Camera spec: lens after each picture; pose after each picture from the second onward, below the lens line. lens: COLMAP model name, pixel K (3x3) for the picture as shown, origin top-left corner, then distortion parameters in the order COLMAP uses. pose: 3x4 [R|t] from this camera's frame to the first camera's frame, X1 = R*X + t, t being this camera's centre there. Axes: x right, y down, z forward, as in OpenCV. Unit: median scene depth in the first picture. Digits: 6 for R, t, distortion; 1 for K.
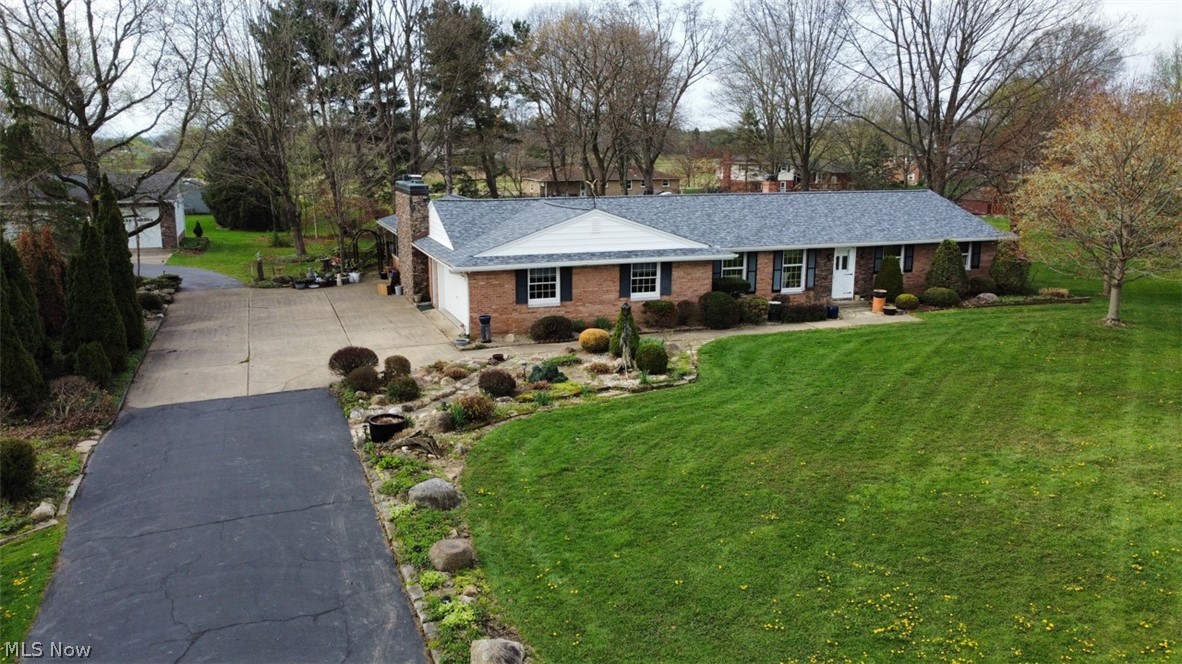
lens RADIAL K [[896.5, 0, 591.0], [0, 896.5, 332.0], [0, 0, 1]] dist [0.001604, -0.002202]
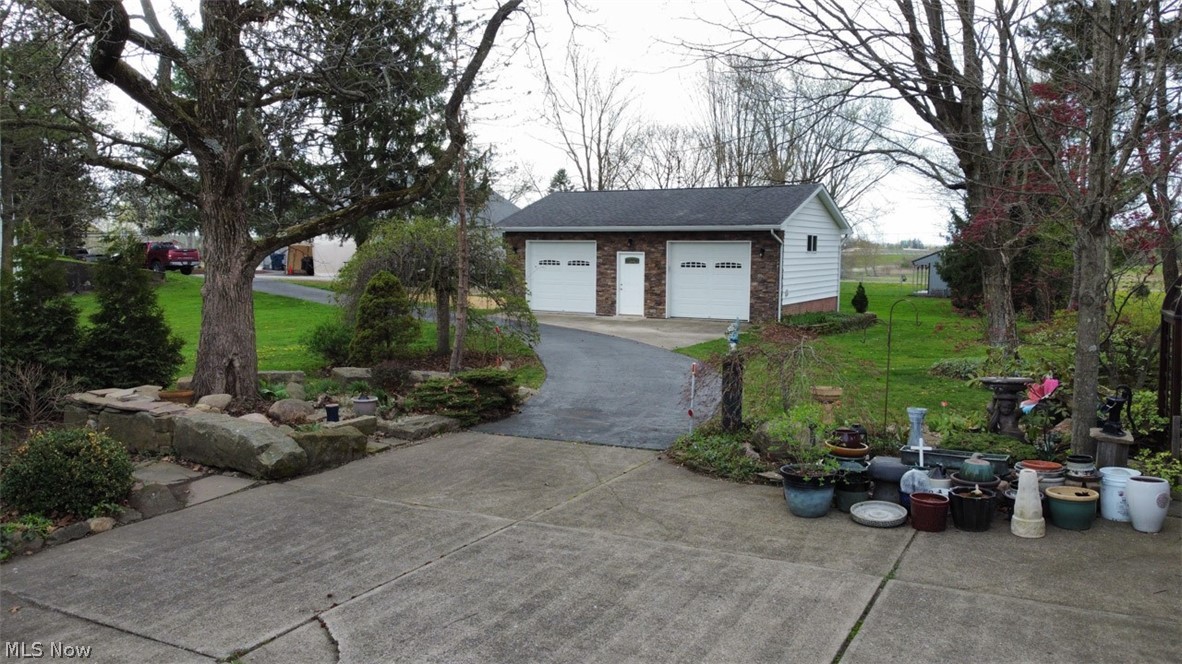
lens RADIAL K [[896.5, 0, 591.0], [0, 896.5, 332.0], [0, 0, 1]] dist [0.001604, -0.002202]
pose [[0.643888, 0.072207, -0.761705, -0.251777], [-0.163139, 0.985600, -0.044474, -0.084960], [0.747525, 0.152900, 0.646396, 1.005738]]
